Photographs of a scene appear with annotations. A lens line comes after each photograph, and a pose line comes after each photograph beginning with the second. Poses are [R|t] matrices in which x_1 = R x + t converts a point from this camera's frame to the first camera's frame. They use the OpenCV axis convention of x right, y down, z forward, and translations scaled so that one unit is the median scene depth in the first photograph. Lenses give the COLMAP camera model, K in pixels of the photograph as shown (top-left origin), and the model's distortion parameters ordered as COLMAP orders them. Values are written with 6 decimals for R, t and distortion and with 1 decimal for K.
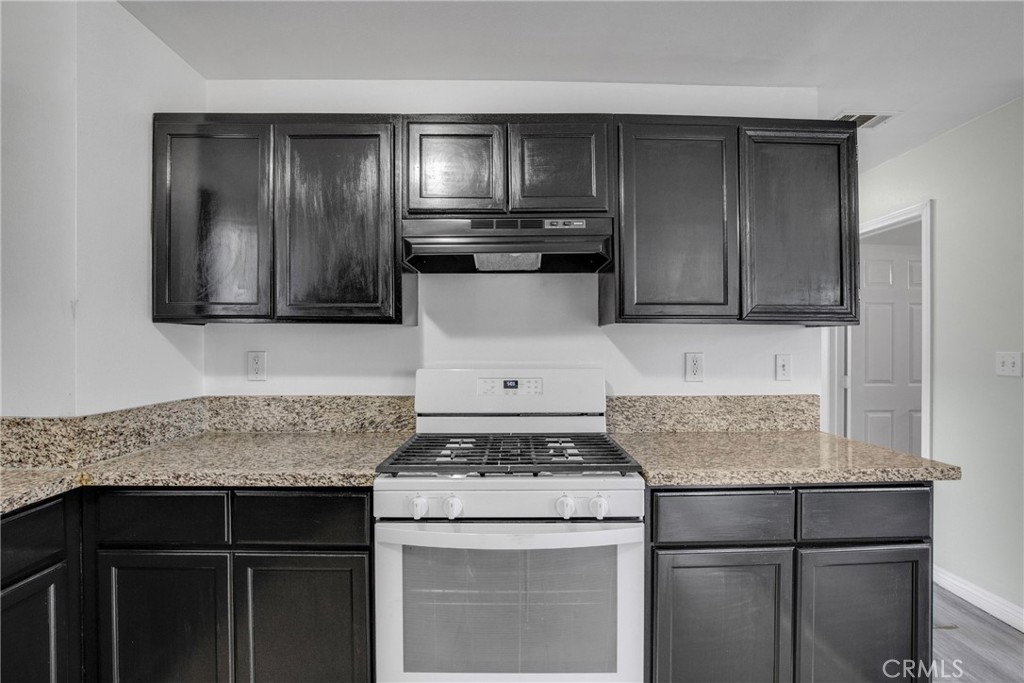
lens RADIAL K [[472.5, 0, 512.0], [0, 472.5, 341.5], [0, 0, 1]] dist [-0.040562, 0.008445]
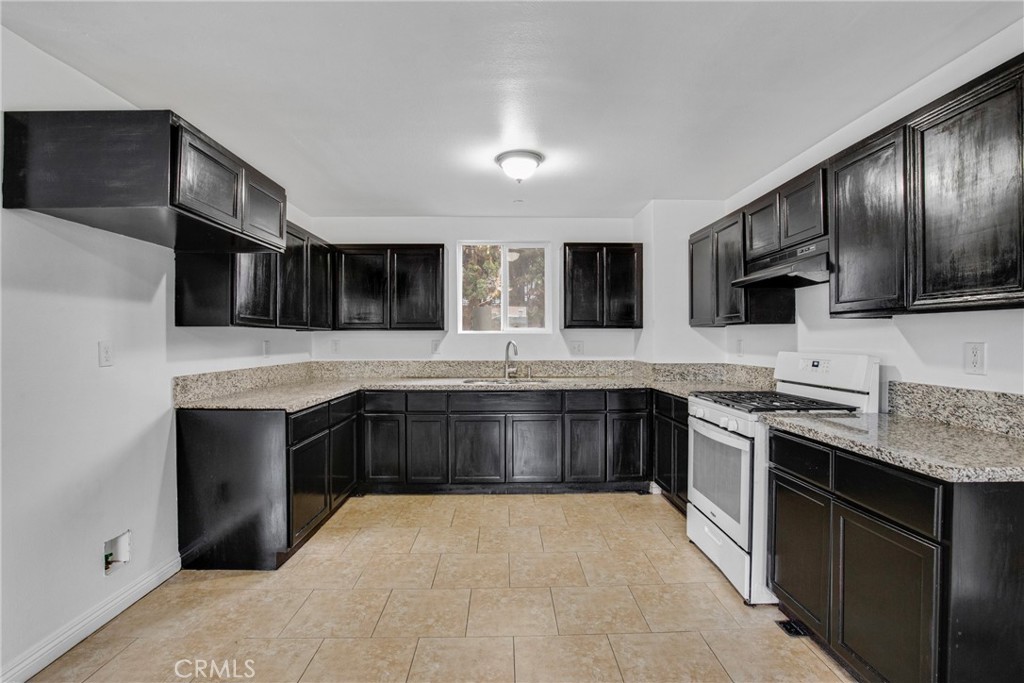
lens RADIAL K [[472.5, 0, 512.0], [0, 472.5, 341.5], [0, 0, 1]] dist [-0.040562, 0.008445]
pose [[0.011109, 0.004612, -0.999928, 1.568862], [0.007649, 0.999960, 0.004697, 0.013156], [0.999909, -0.007701, 0.011073, 0.108522]]
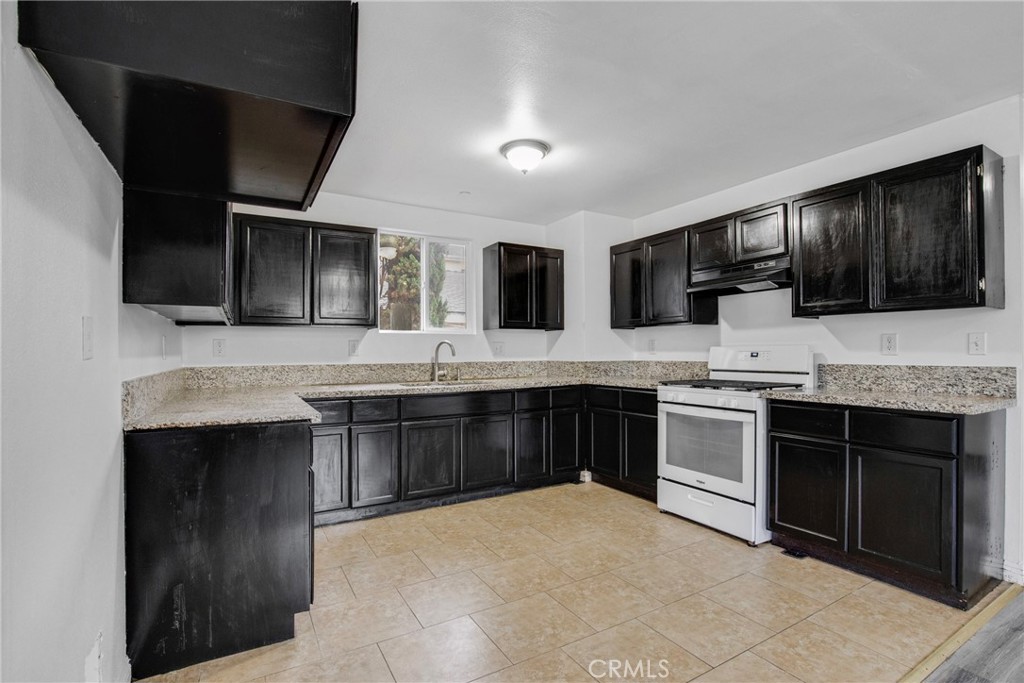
lens RADIAL K [[477.7, 0, 513.3], [0, 477.7, 353.1], [0, 0, 1]] dist [-0.029218, 0.000532]
pose [[0.493969, 0.000285, -0.869479, 1.284559], [0.011212, 0.999915, 0.006698, 0.072626], [0.869407, -0.013058, 0.493924, -0.789351]]
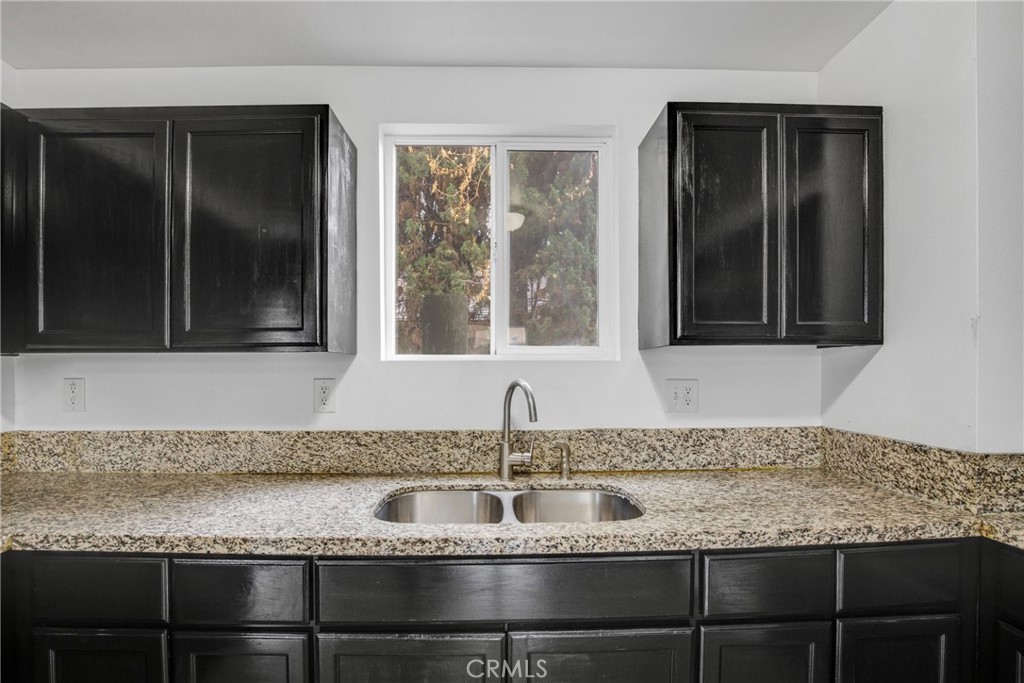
lens RADIAL K [[482.7, 0, 506.9], [0, 482.7, 372.8], [0, 0, 1]] dist [-0.051067, 0.012359]
pose [[0.020171, 0.009484, -0.999752, -0.088778], [0.009754, 0.999906, 0.009682, -0.002773], [0.999749, -0.009947, 0.020077, 0.090720]]
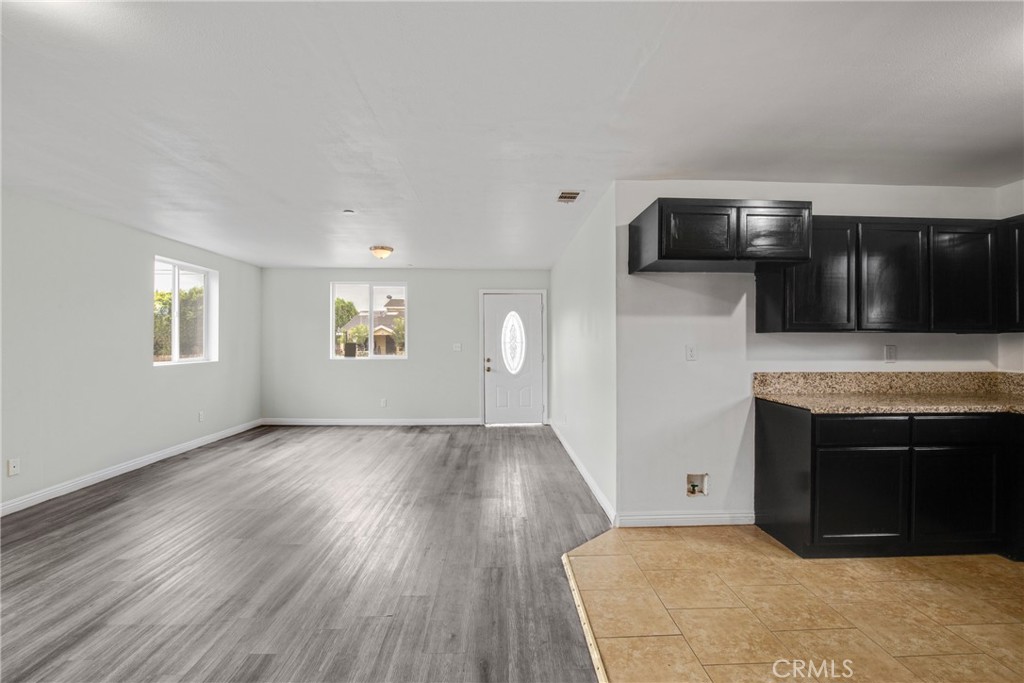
lens RADIAL K [[472.5, 0, 512.0], [0, 472.5, 341.5], [0, 0, 1]] dist [-0.040562, 0.008445]
pose [[-0.999778, -0.002436, -0.020911, 1.076623], [-0.002249, 0.999957, -0.008971, 0.017831], [0.020932, -0.008922, -0.999741, 1.002574]]
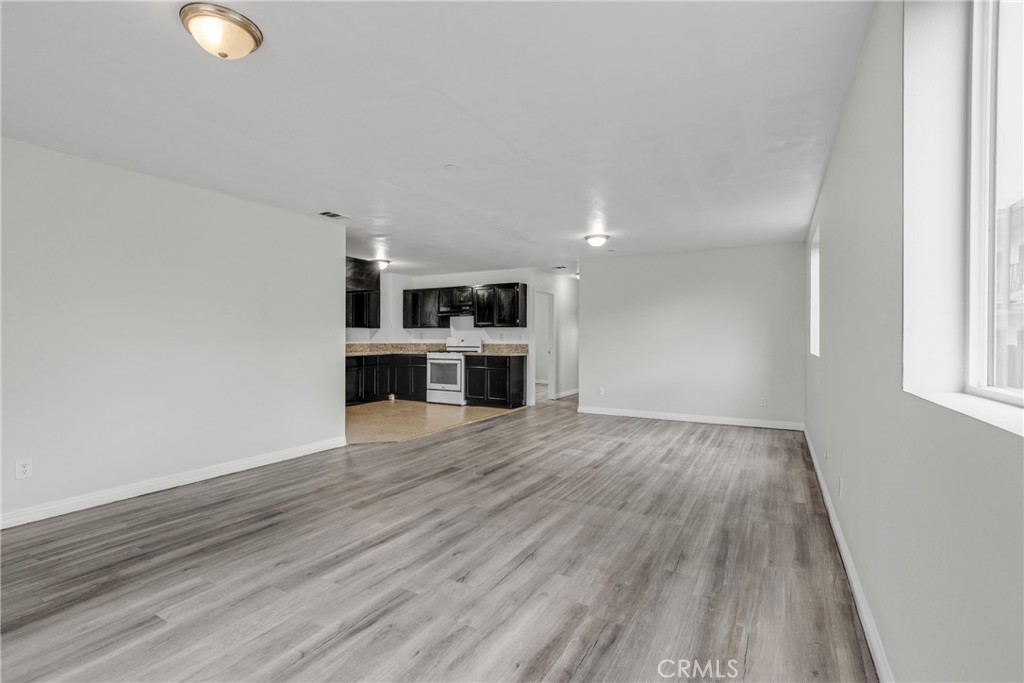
lens RADIAL K [[472.5, 0, 512.0], [0, 472.5, 341.5], [0, 0, 1]] dist [-0.040562, 0.008445]
pose [[0.864989, 0.004814, -0.501767, 3.211871], [0.001034, 0.999935, 0.011376, 0.056235], [0.501789, -0.010359, 0.864928, -3.251096]]
